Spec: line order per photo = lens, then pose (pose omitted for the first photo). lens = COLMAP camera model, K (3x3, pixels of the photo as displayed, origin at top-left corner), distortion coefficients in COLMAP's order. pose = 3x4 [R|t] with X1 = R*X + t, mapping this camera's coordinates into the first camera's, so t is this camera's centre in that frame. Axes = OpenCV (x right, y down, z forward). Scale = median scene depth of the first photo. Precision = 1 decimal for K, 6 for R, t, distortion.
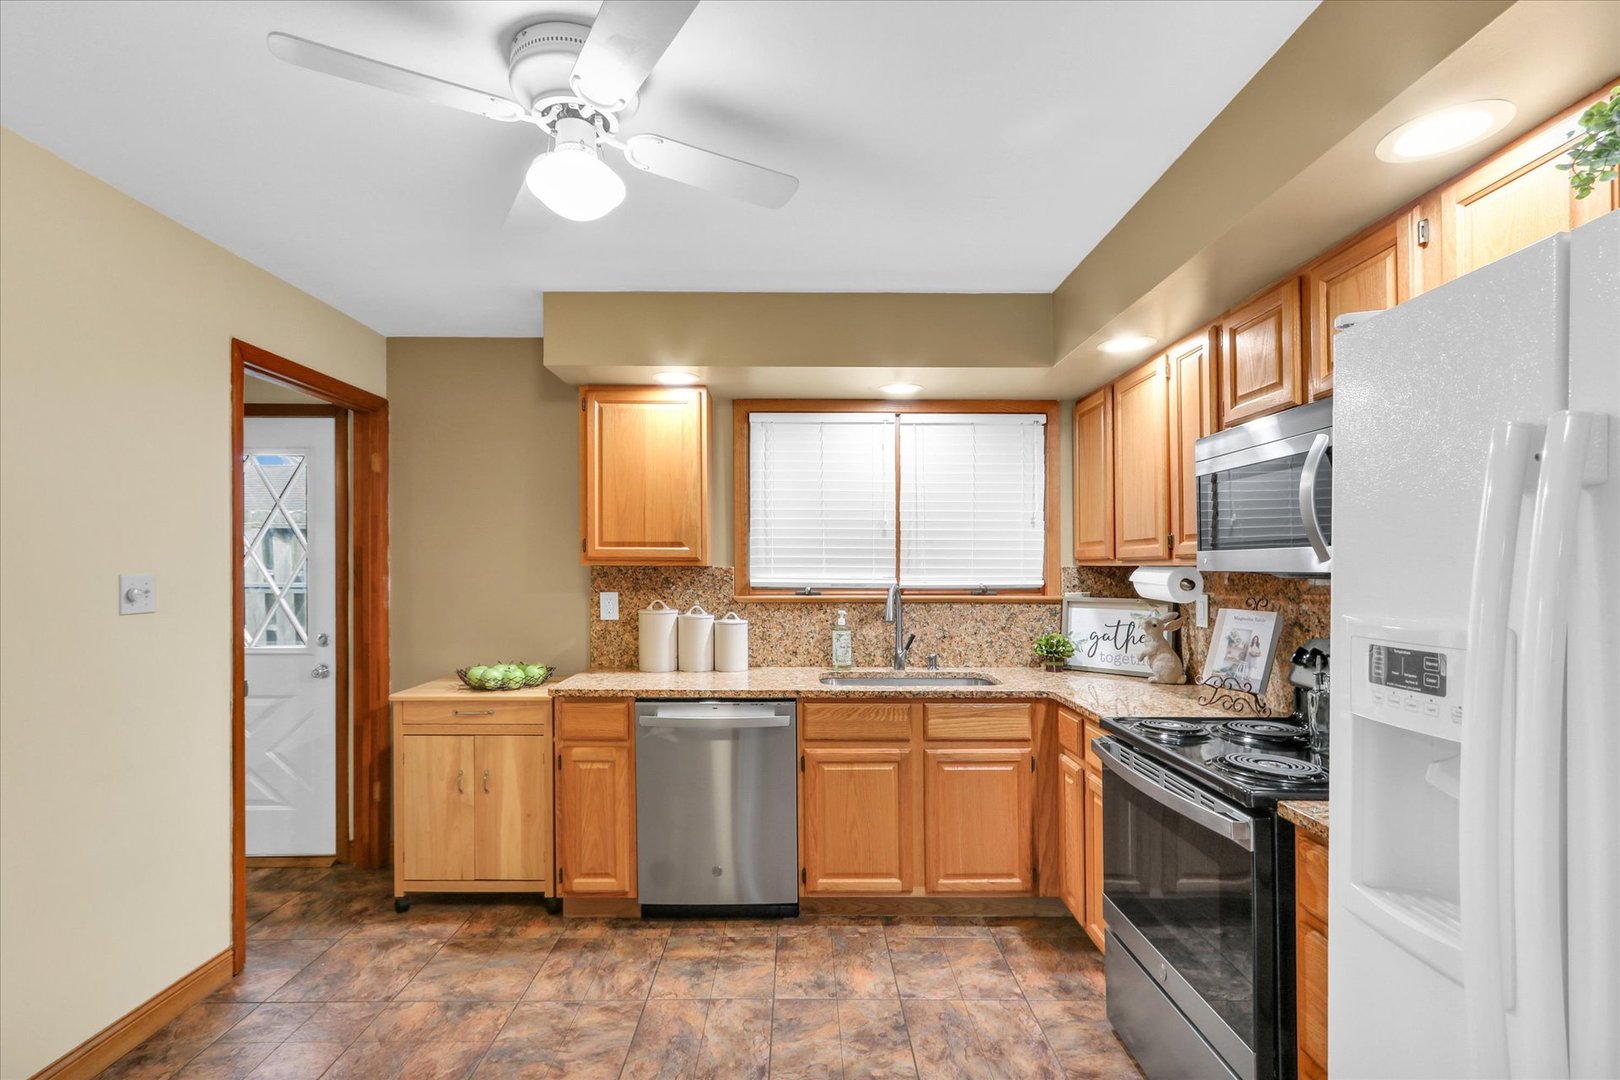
lens RADIAL K [[756.2, 0, 800.9], [0, 756.2, 549.4], [0, 0, 1]] dist [0.001786, 0.004372]
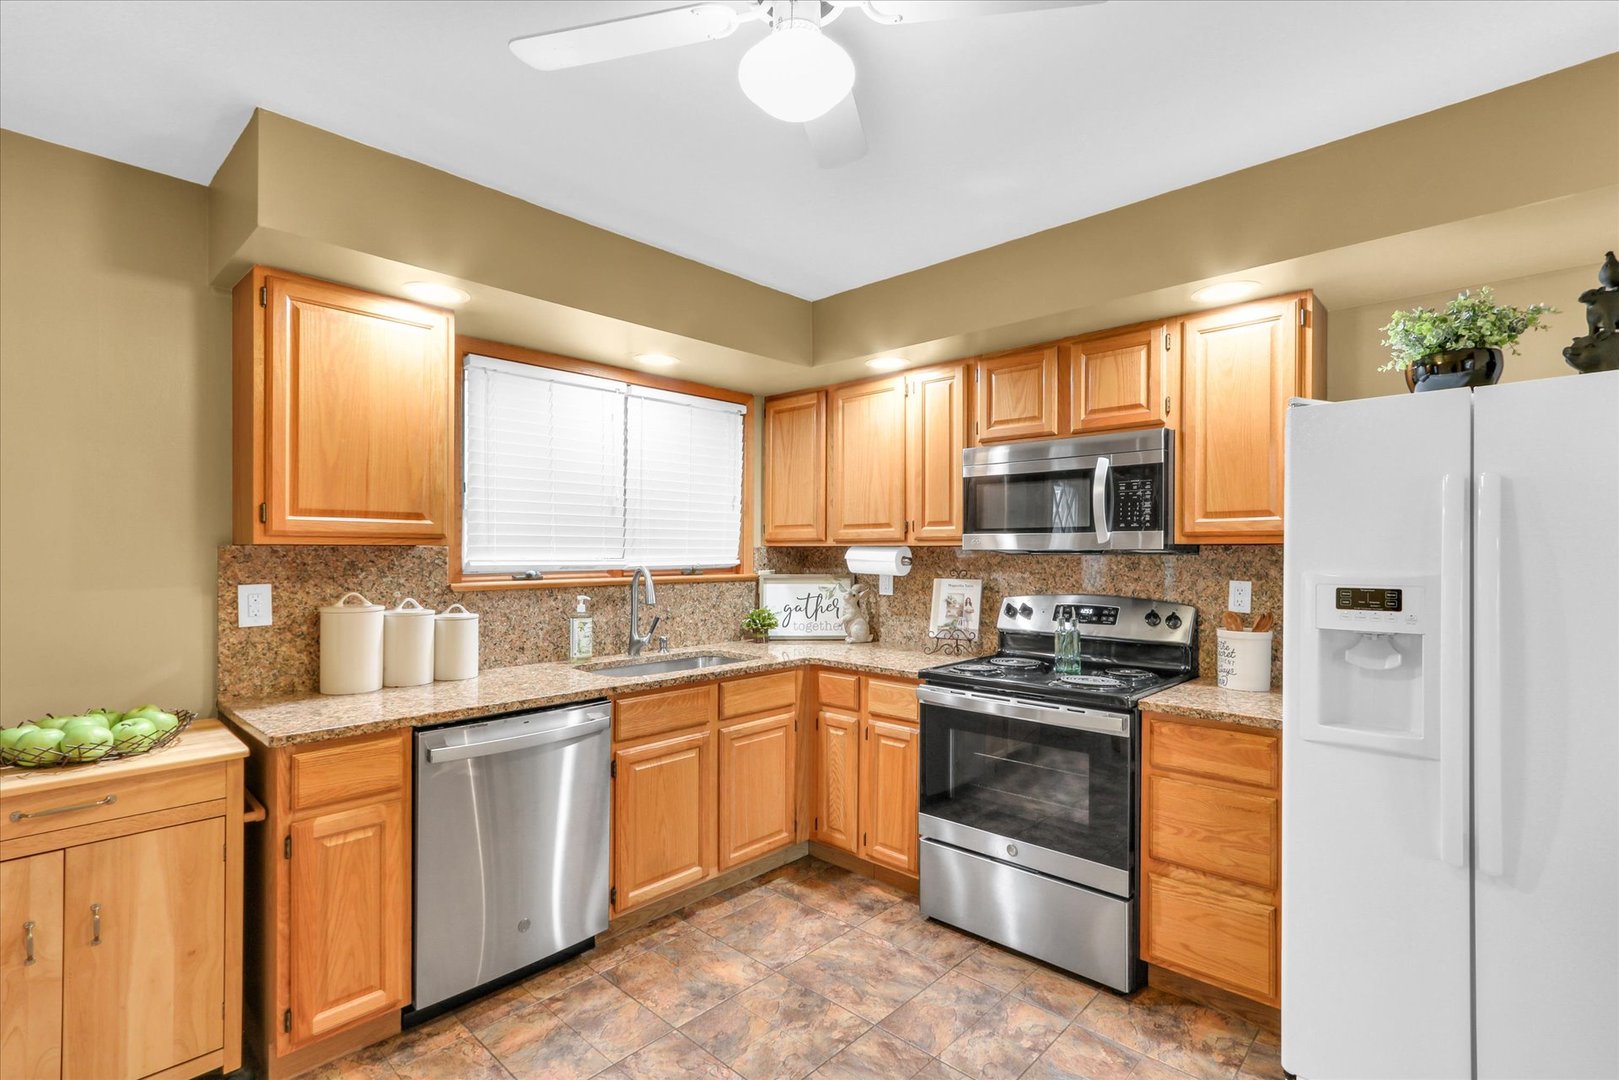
lens RADIAL K [[755.7, 0, 802.4], [0, 755.7, 541.9], [0, 0, 1]] dist [0.001786, 0.004372]
pose [[0.688215, 0.006570, 0.725477, -0.487971], [-0.015972, 0.999854, 0.006097, 0.009126], [-0.725331, -0.015783, 0.688219, 0.238281]]
